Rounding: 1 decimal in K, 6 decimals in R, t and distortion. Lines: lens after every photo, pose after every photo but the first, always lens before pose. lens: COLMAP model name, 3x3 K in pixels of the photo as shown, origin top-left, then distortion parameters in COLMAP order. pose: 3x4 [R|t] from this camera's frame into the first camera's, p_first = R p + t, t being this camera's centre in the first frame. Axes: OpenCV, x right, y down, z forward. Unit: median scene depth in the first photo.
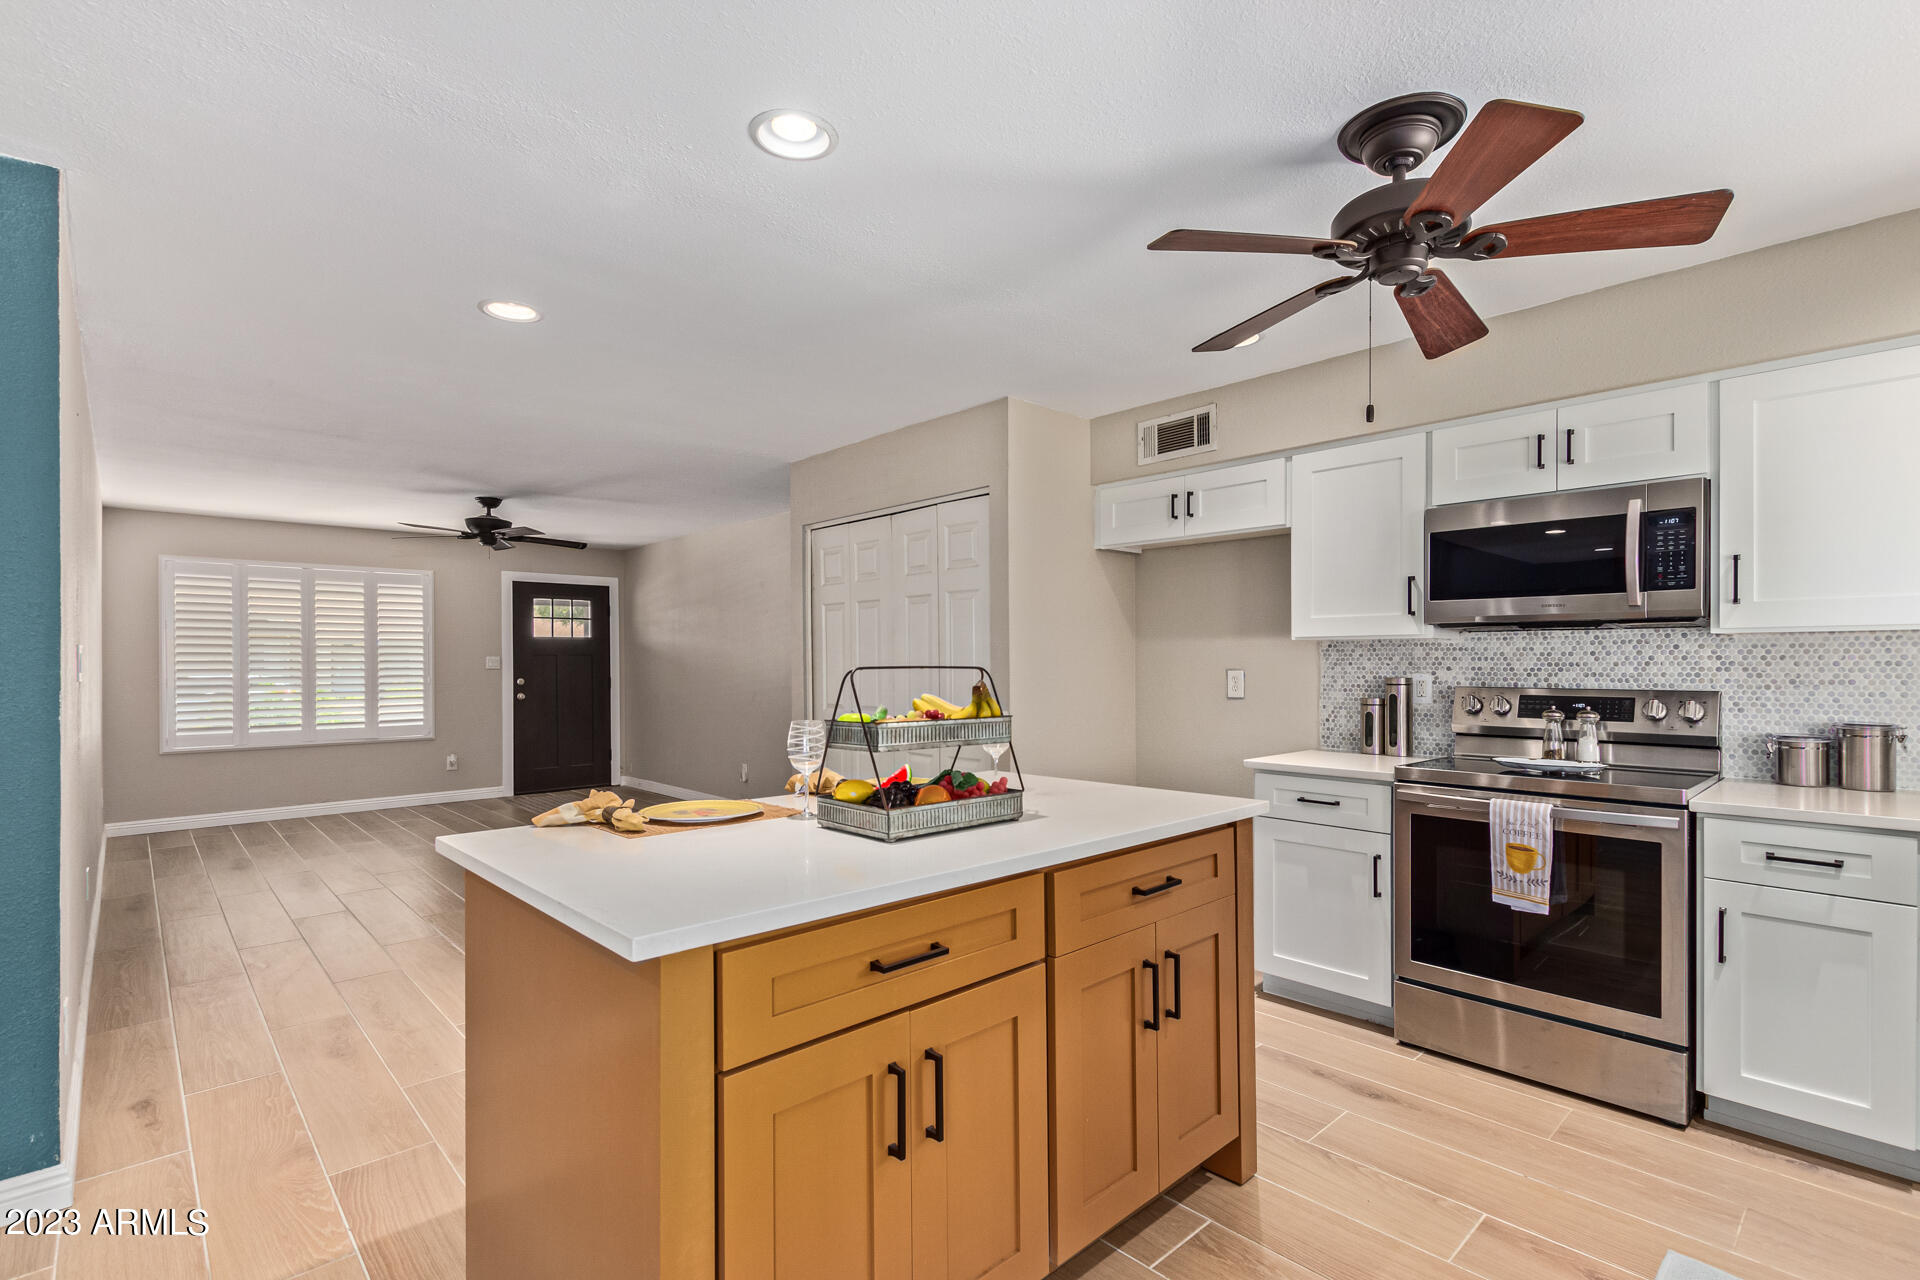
lens RADIAL K [[881.2, 0, 947.7], [0, 881.2, 673.2], [0, 0, 1]] dist [0.004023, -0.001661]
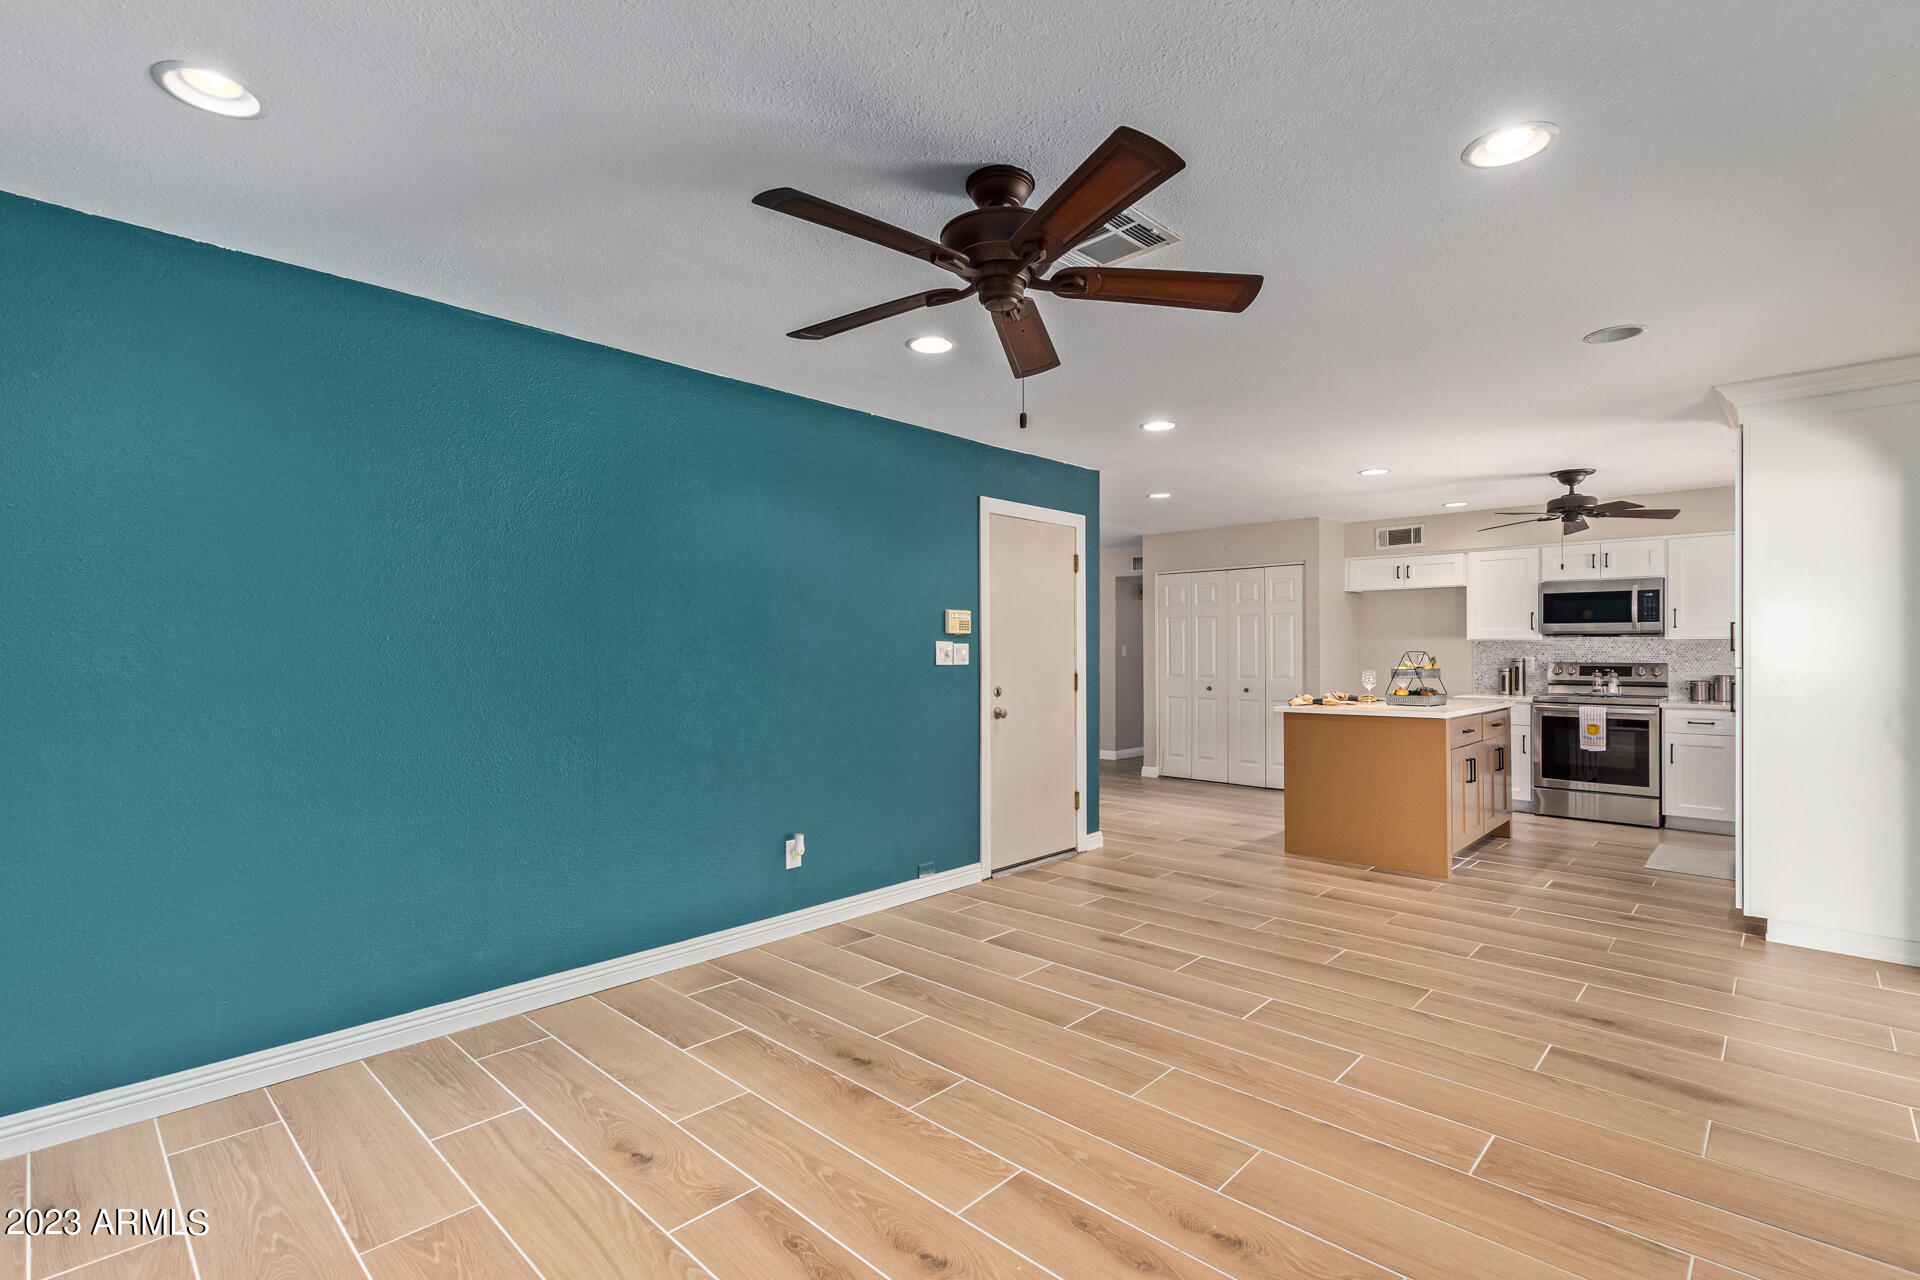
lens RADIAL K [[881.2, 0, 951.5], [0, 881.2, 654.8], [0, 0, 1]] dist [0.004023, -0.001661]
pose [[0.998234, 0.000518, 0.059395, -0.952860], [-0.000006, 0.999963, -0.008621, 0.014521], [-0.059397, 0.008605, 0.998197, -1.007183]]
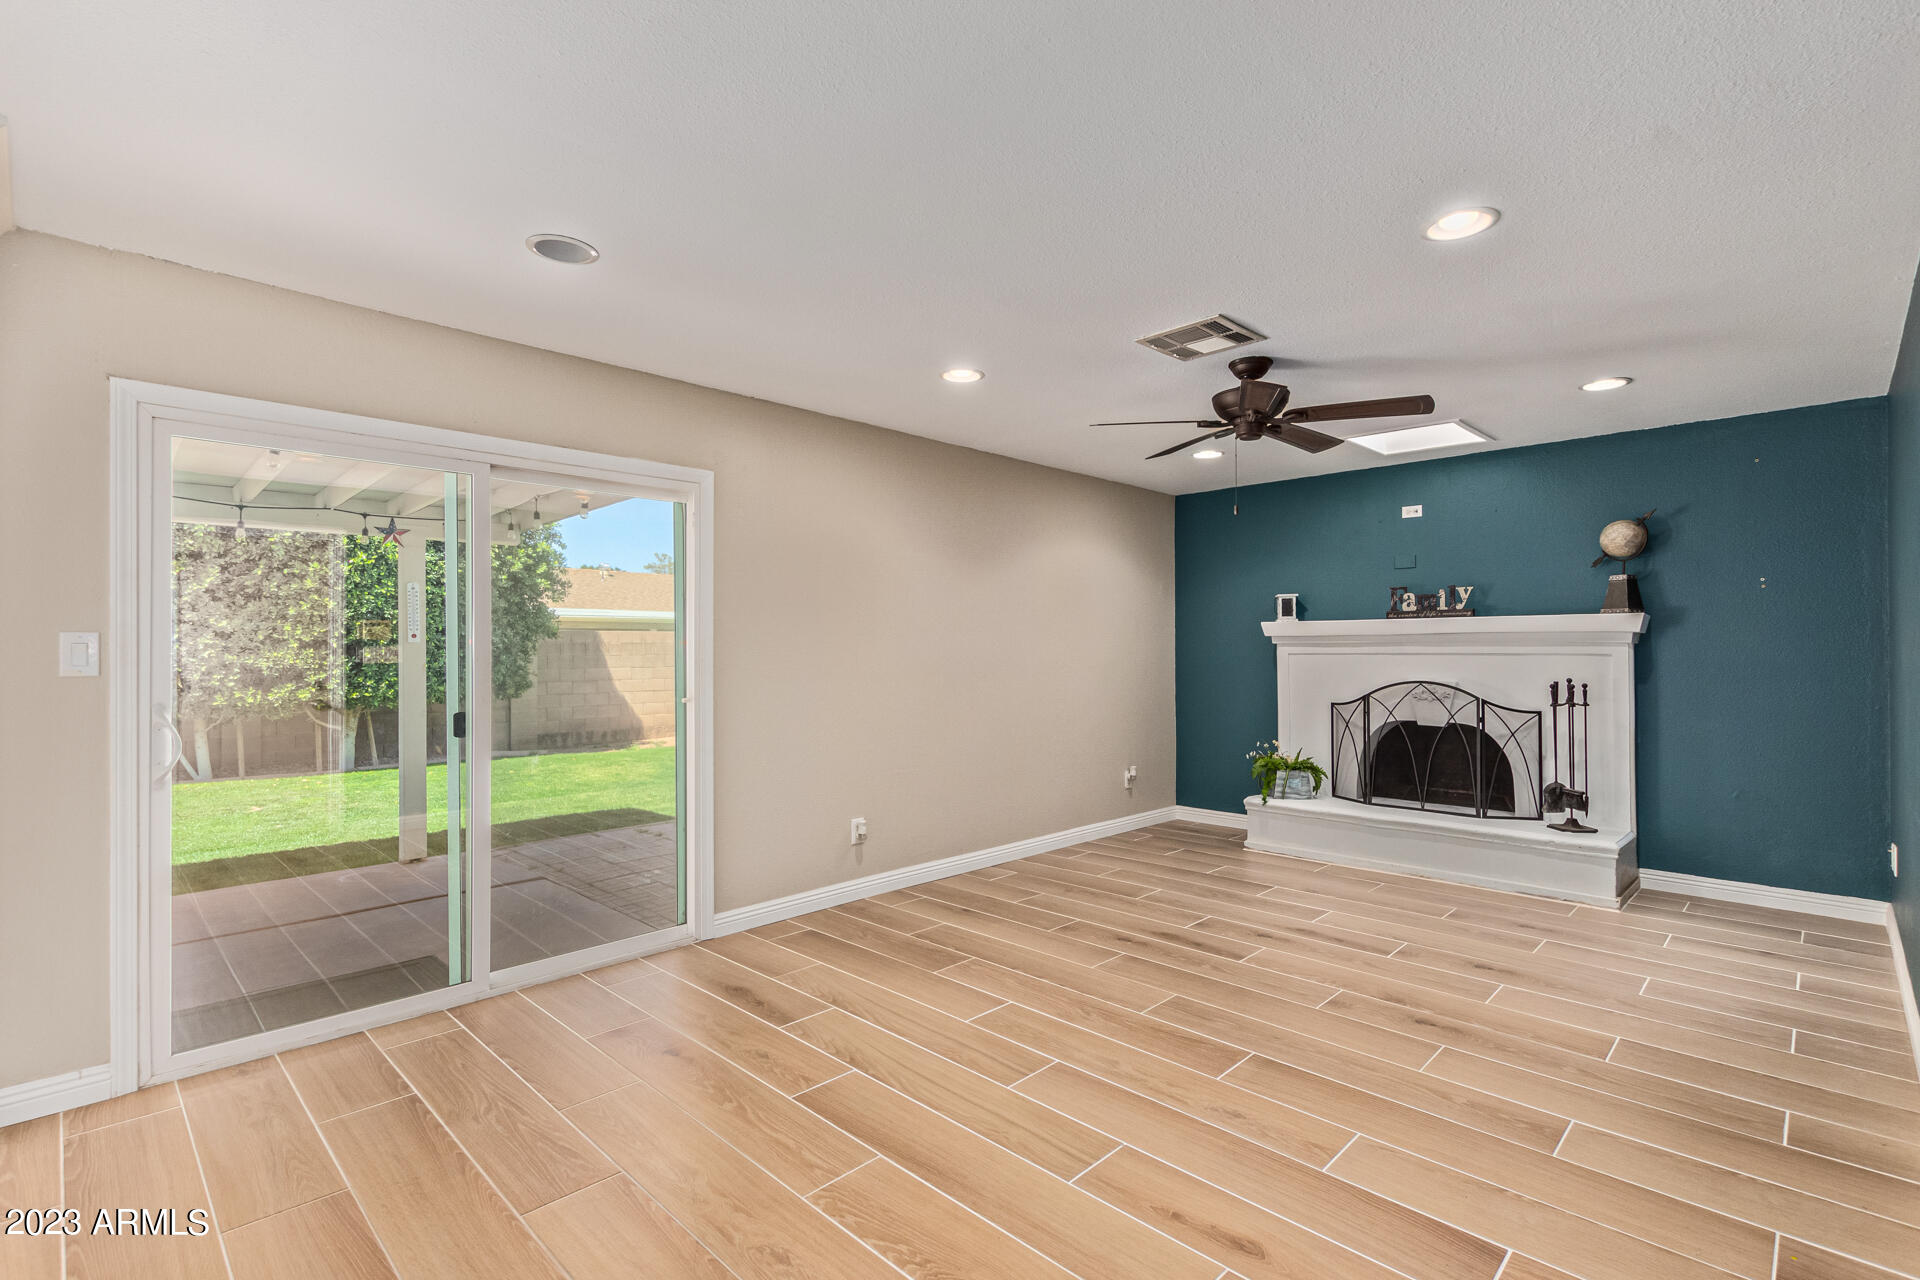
lens RADIAL K [[881.2, 0, 952.5], [0, 881.2, 654.6], [0, 0, 1]] dist [0.004023, -0.001661]
pose [[-0.998964, 0.006753, -0.044996, -0.495509], [0.006131, 0.999884, 0.013934, -0.004322], [0.045085, 0.013644, -0.998890, 0.592195]]
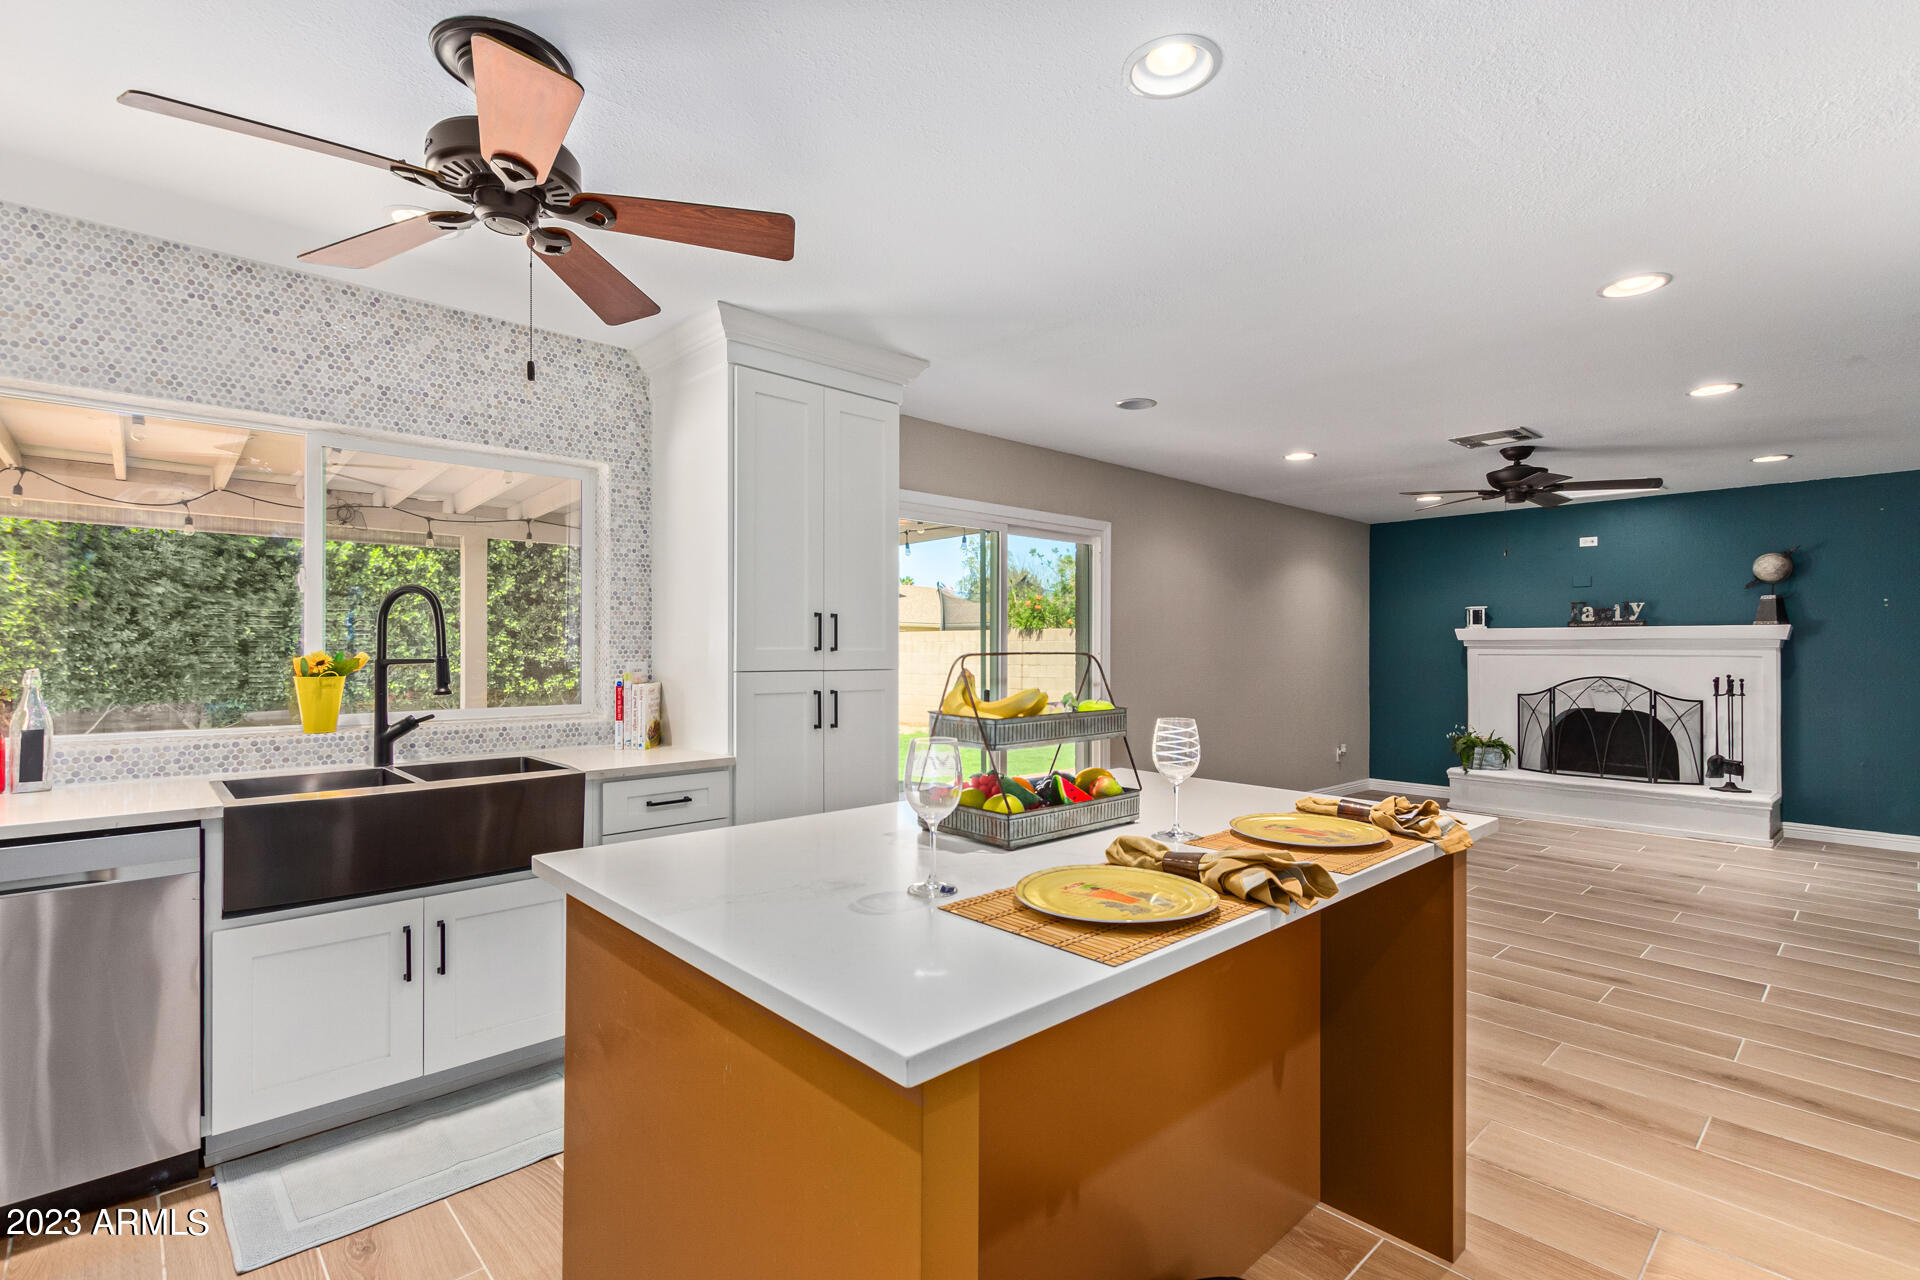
lens RADIAL K [[881.2, 0, 958.6], [0, 881.2, 655.9], [0, 0, 1]] dist [0.004023, -0.001661]
pose [[-0.999998, 0.001299, -0.001425, 0.026713], [0.001274, 0.999848, 0.017371, -0.013056], [0.001448, 0.017369, -0.999848, 1.032843]]
